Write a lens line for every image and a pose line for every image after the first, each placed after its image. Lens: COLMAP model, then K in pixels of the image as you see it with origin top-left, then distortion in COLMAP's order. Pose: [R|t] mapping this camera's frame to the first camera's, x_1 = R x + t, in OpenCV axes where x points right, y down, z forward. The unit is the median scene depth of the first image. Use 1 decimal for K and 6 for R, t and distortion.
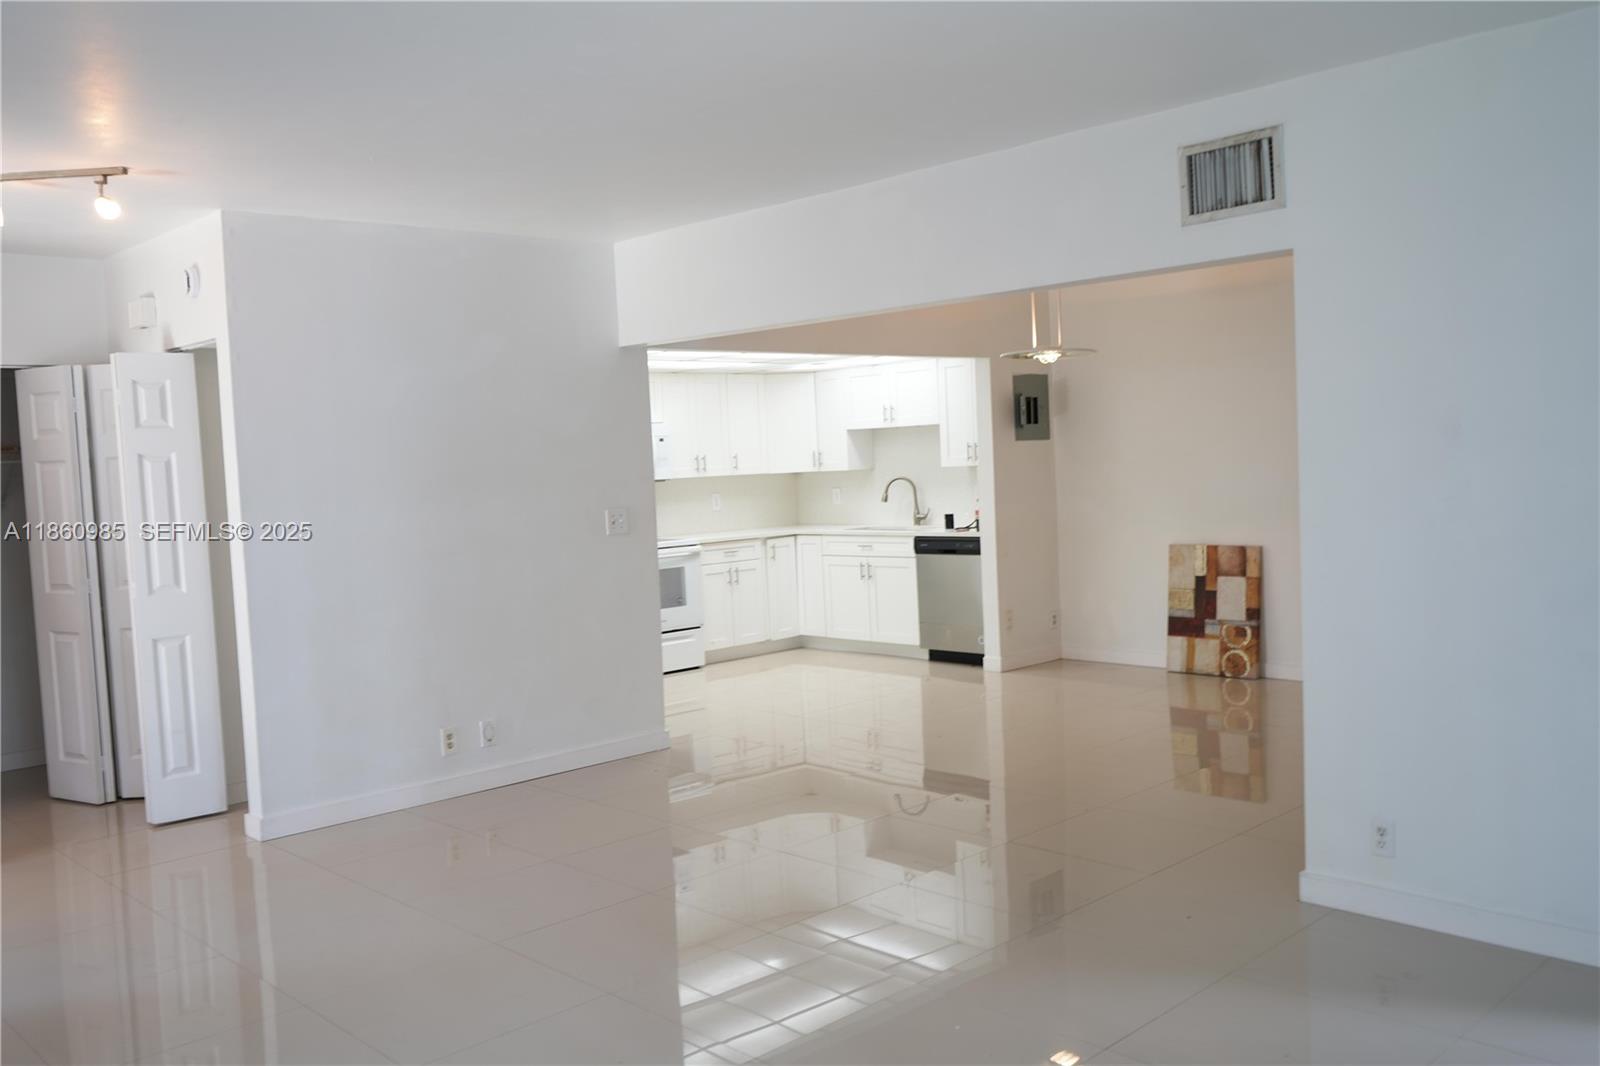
lens RADIAL K [[1397.7, 0, 800.0], [0, 1397.7, 533.0], [0, 0, 1]] dist [0.068987, 0.000935]
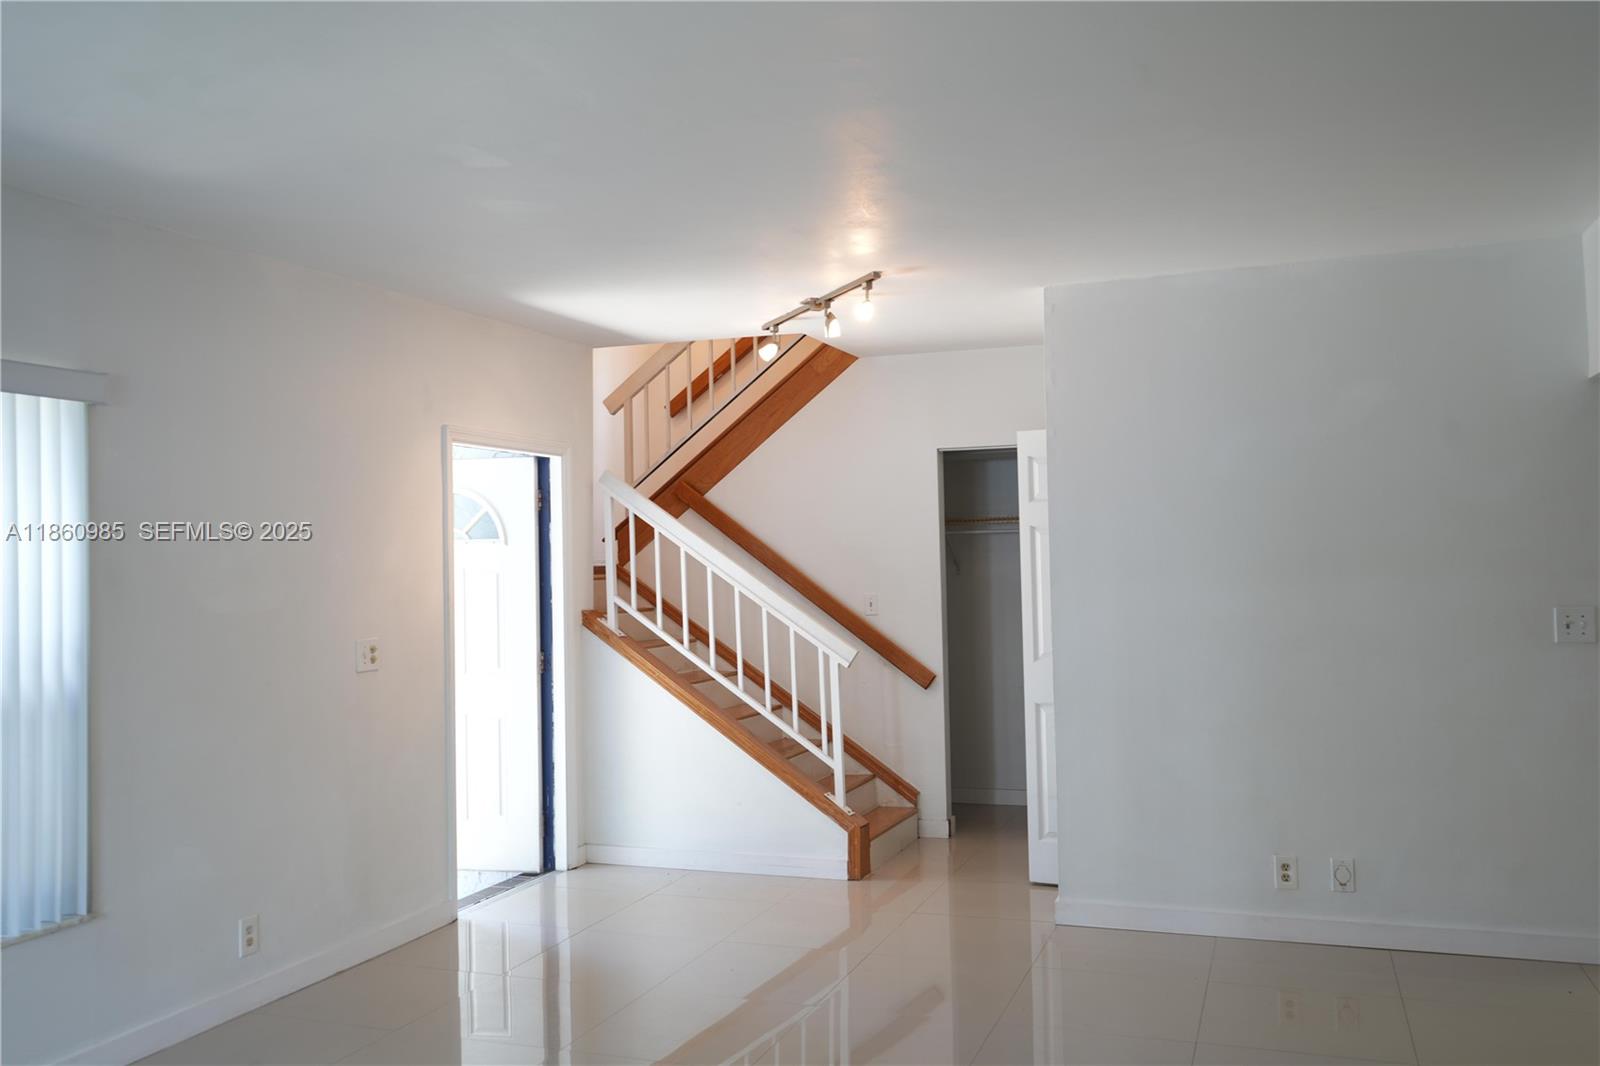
lens RADIAL K [[1397.7, 0, 800.0], [0, 1397.7, 533.0], [0, 0, 1]] dist [0.068987, 0.000935]
pose [[0.476070, 0.020305, -0.879173, 0.359916], [-0.044555, 0.999006, -0.001054, -0.040858], [0.878278, 0.039673, 0.476502, 0.351361]]
